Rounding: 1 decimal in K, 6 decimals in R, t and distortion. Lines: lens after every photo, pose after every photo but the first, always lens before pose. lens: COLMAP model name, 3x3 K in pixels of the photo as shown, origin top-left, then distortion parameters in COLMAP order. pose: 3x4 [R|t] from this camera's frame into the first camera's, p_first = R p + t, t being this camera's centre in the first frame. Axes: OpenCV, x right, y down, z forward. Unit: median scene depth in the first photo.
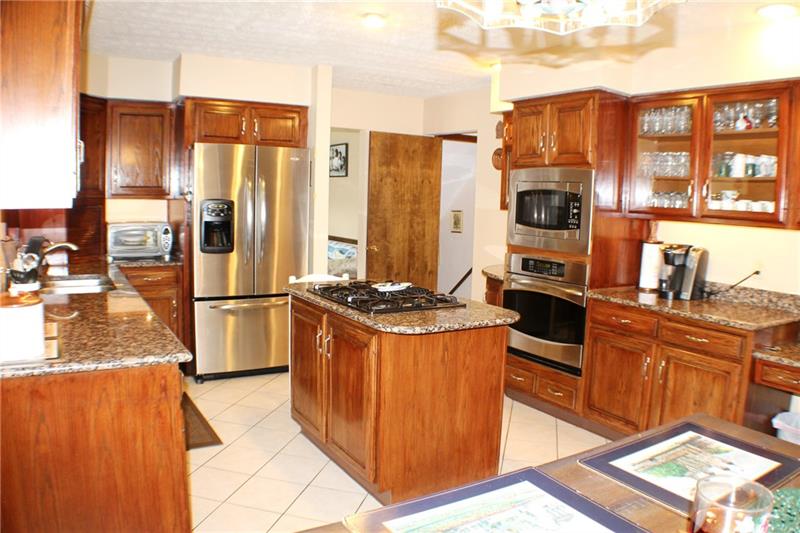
lens RADIAL K [[601.6, 0, 397.7], [0, 601.6, 265.4], [0, 0, 1]] dist [-0.225067, 0.126600]
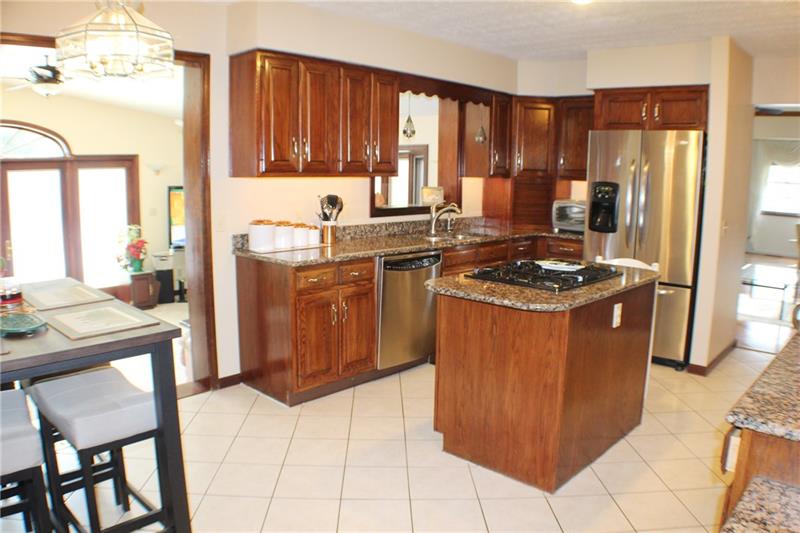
lens RADIAL K [[601.6, 0, 397.7], [0, 601.6, 265.4], [0, 0, 1]] dist [-0.225067, 0.126600]
pose [[0.277660, 0.127168, -0.952225, 0.920903], [-0.117891, 0.988219, 0.097599, -0.032241], [0.953418, 0.085160, 0.289381, 0.511574]]
